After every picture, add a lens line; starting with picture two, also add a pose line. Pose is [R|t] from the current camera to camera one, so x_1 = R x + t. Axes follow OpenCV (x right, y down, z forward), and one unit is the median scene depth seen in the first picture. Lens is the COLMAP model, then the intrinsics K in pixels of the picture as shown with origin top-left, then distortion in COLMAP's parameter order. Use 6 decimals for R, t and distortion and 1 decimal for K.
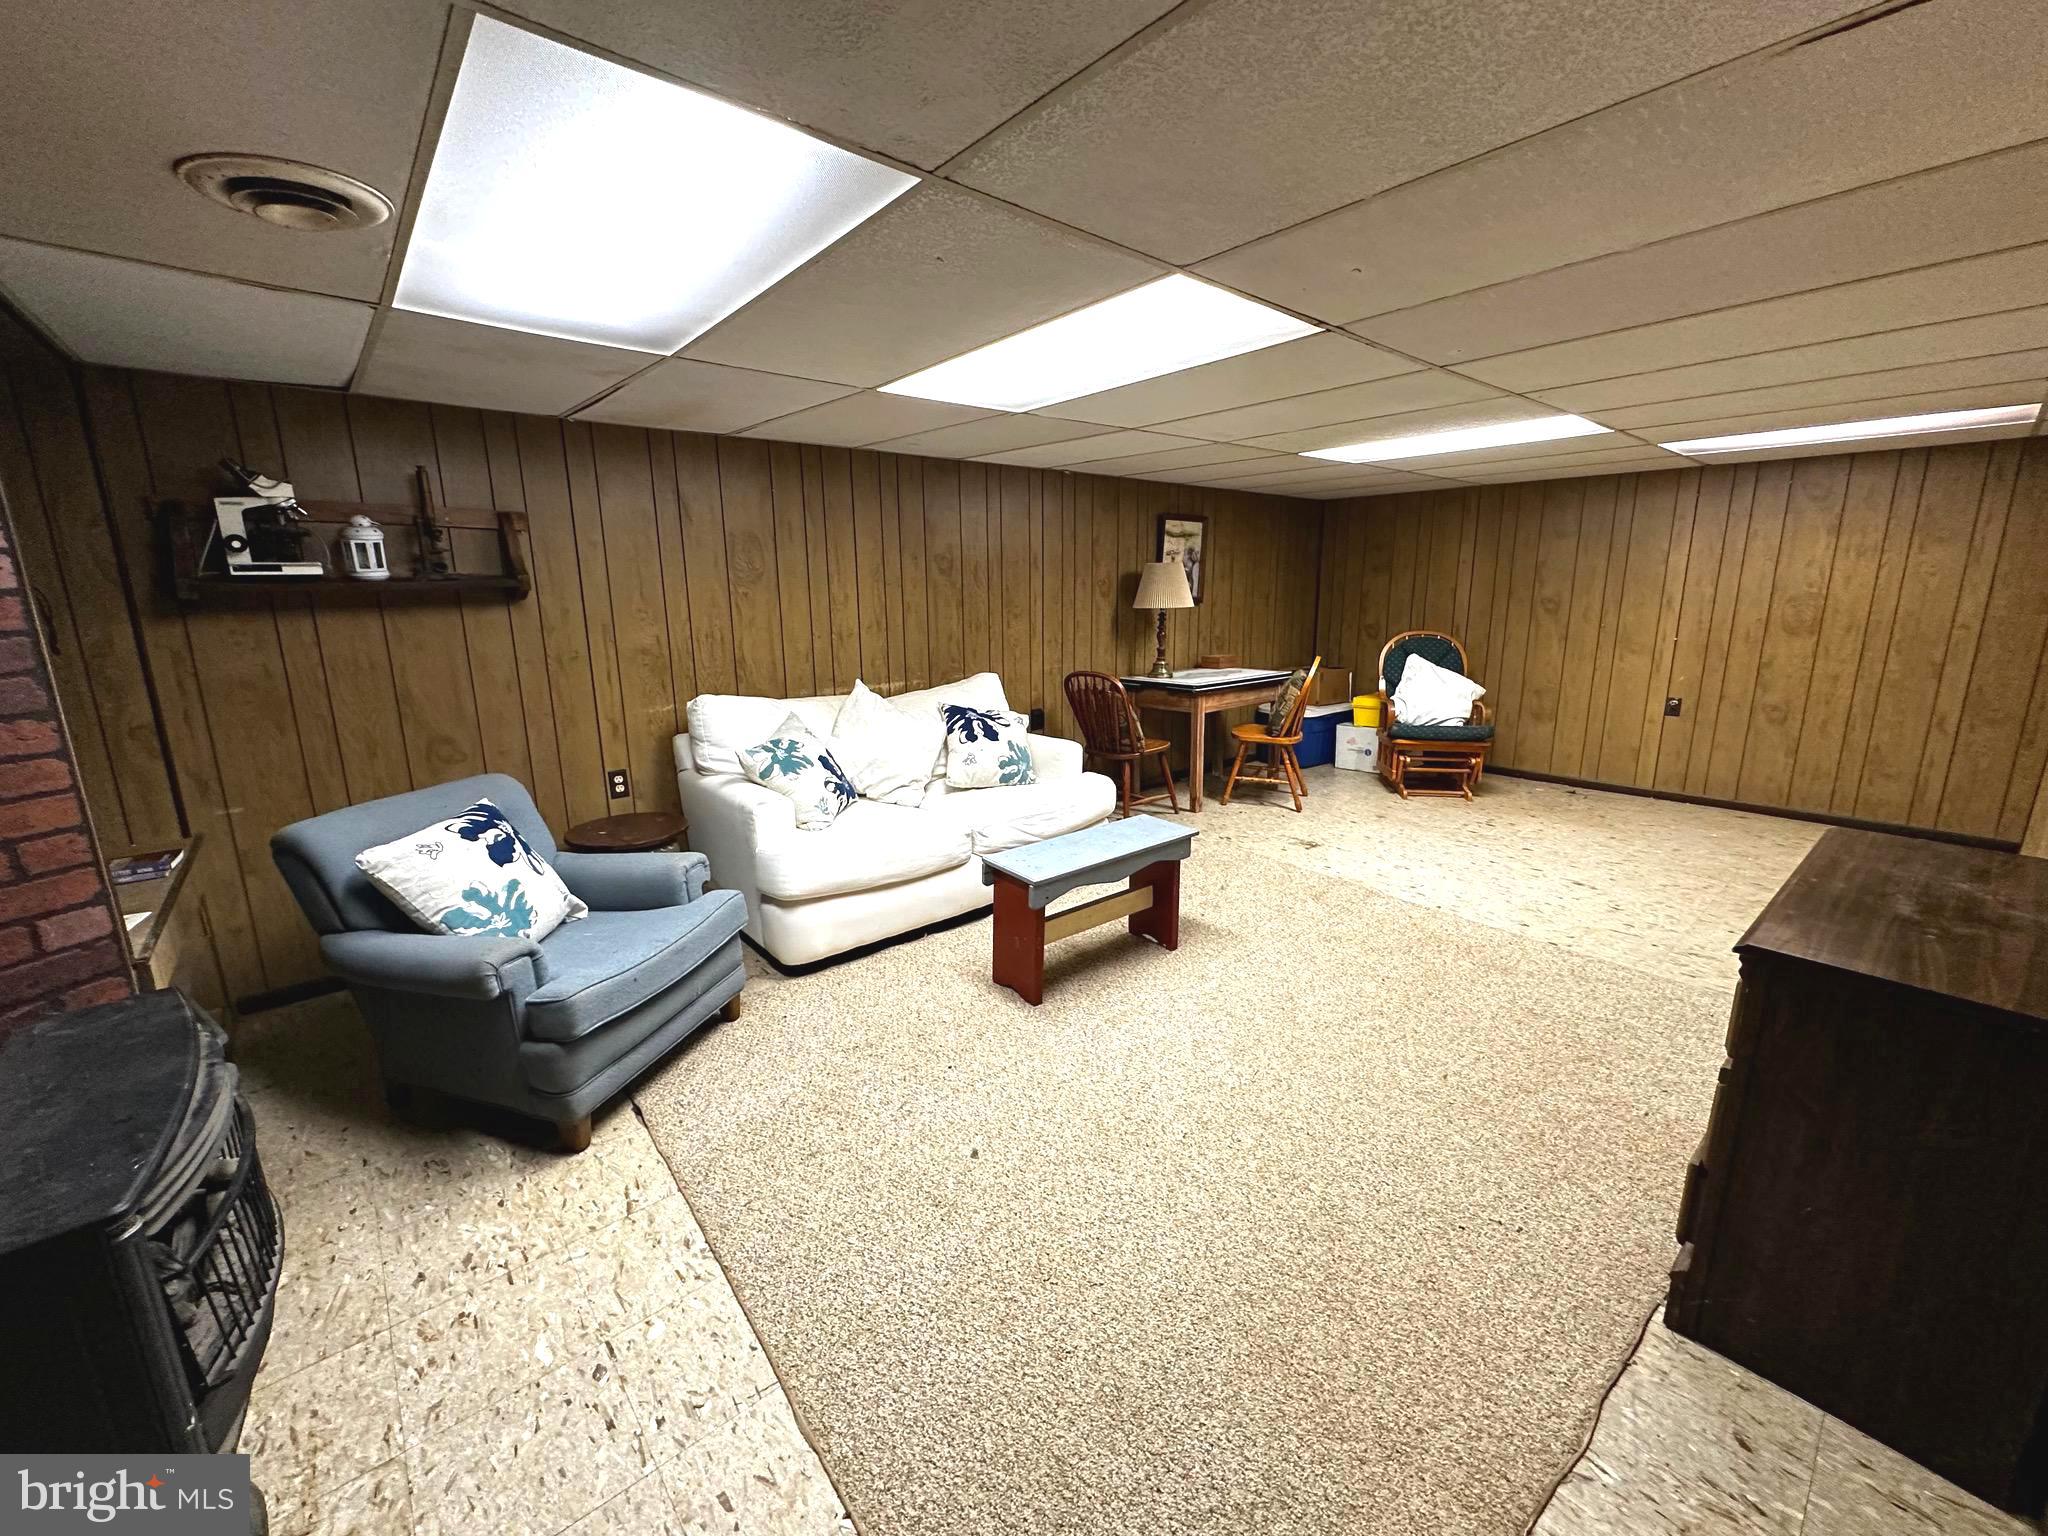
lens RADIAL K [[814.6, 0, 1019.5], [0, 814.6, 765.2], [0, 0, 1]] dist [-0.001559, -0.000131]
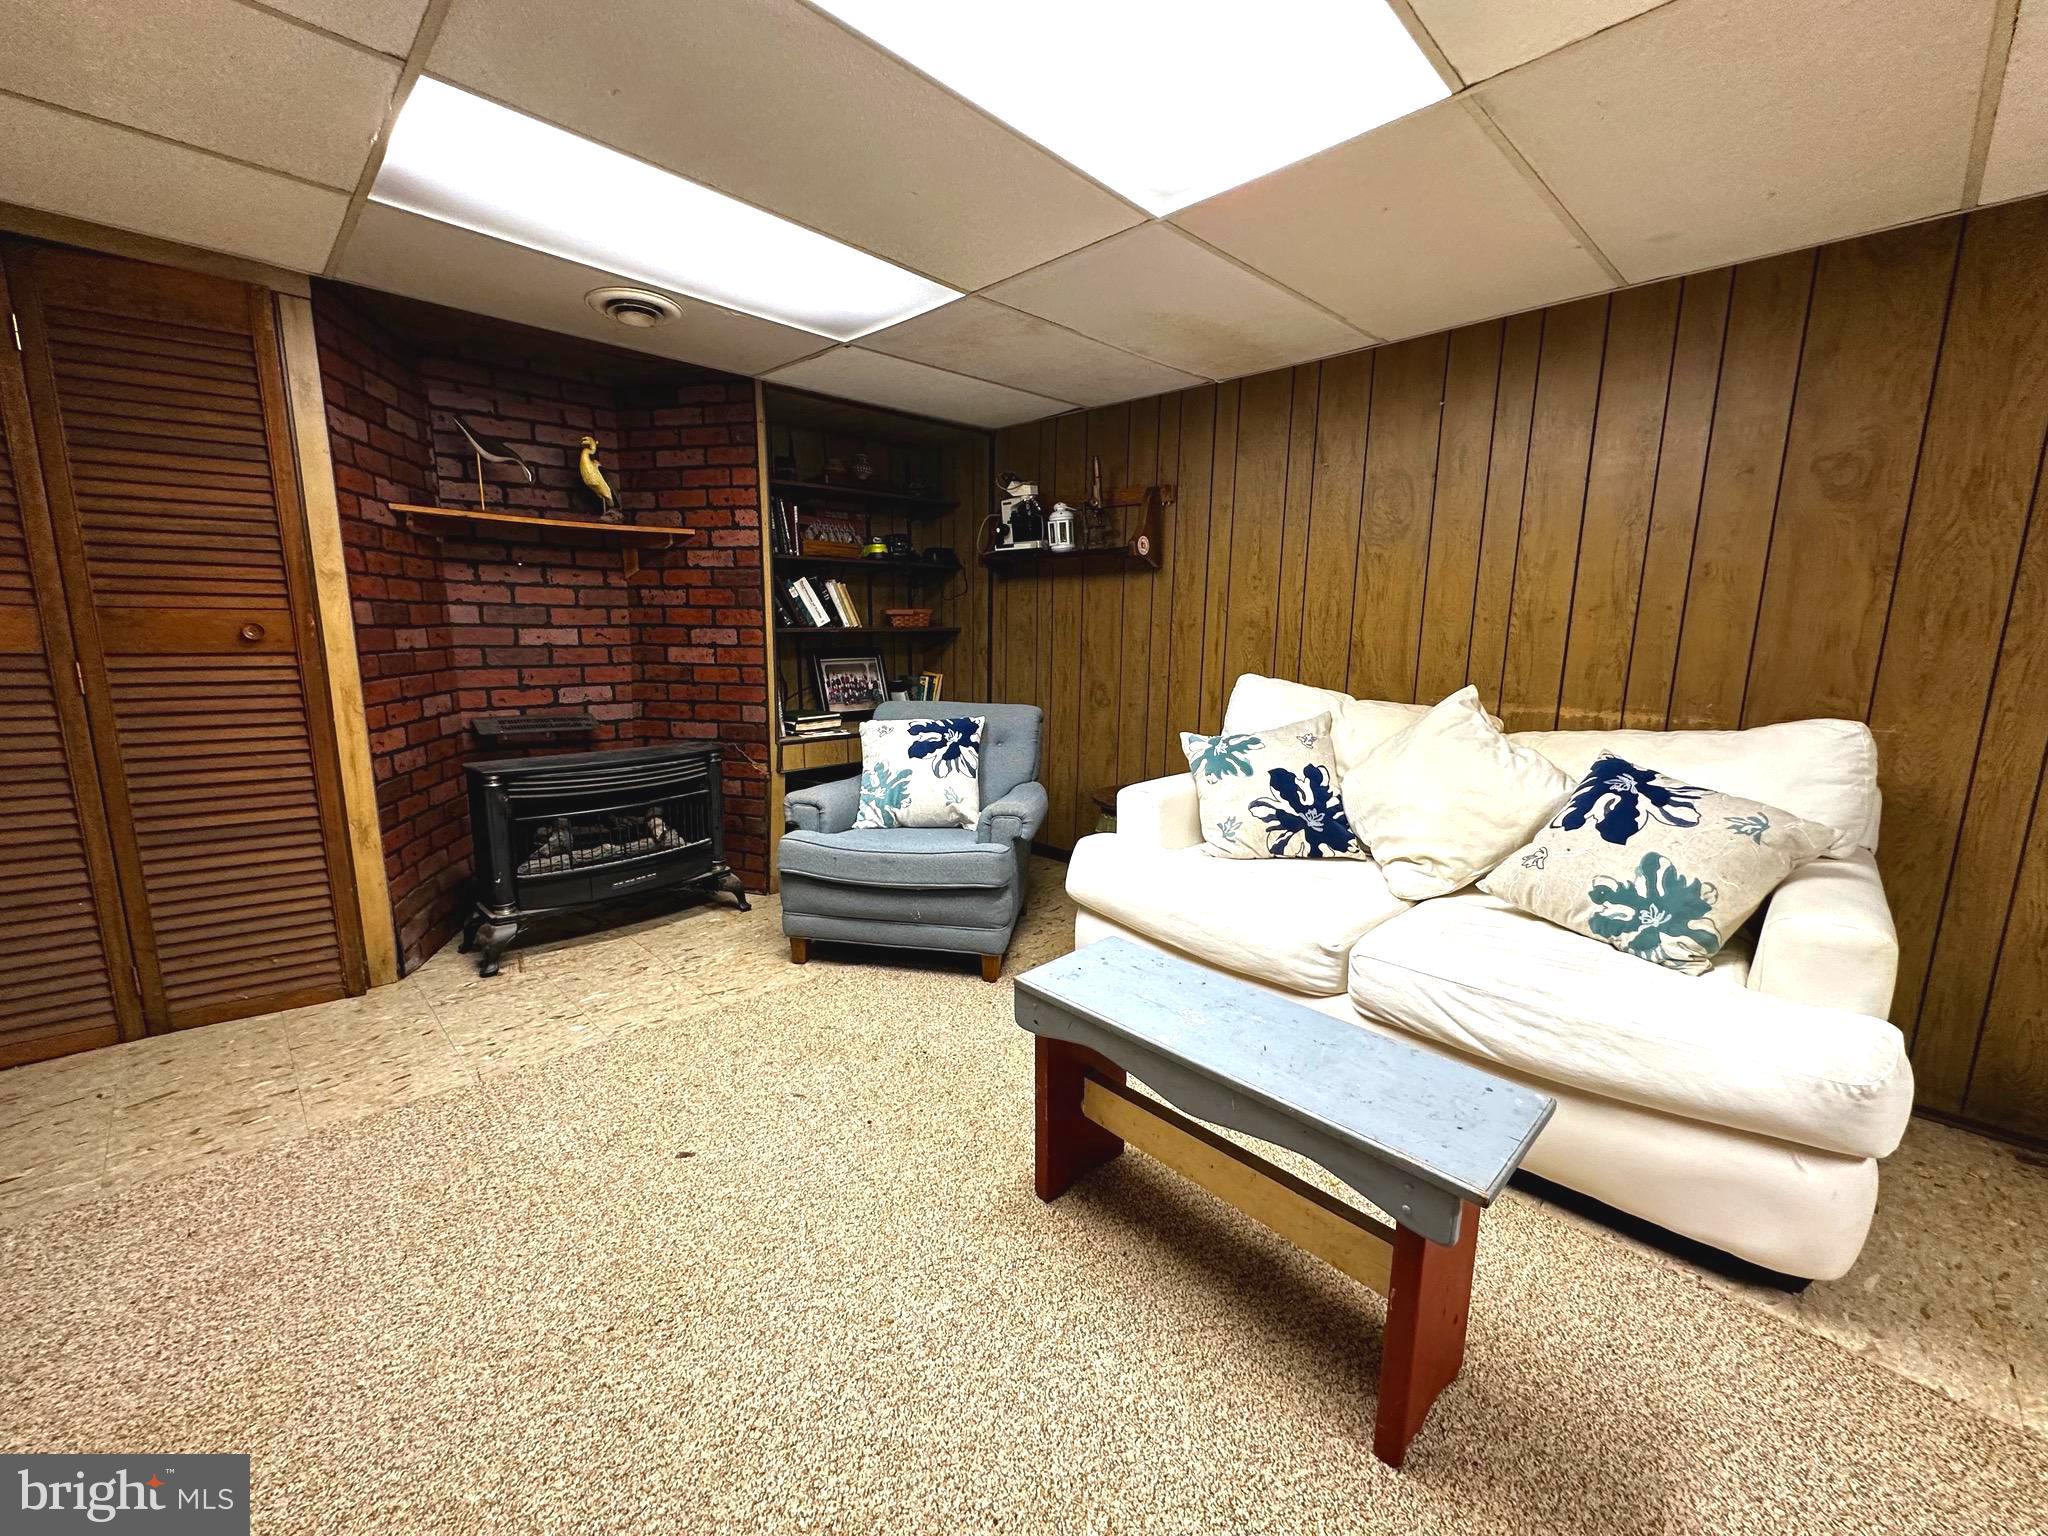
lens RADIAL K [[814.6, 0, 1020.2], [0, 814.6, 759.8], [0, 0, 1]] dist [-0.001559, -0.000131]
pose [[0.079423, 0.180761, -0.980315, 0.436643], [-0.230965, 0.959998, 0.158302, -0.079287], [0.969715, 0.213846, 0.117995, 0.689069]]
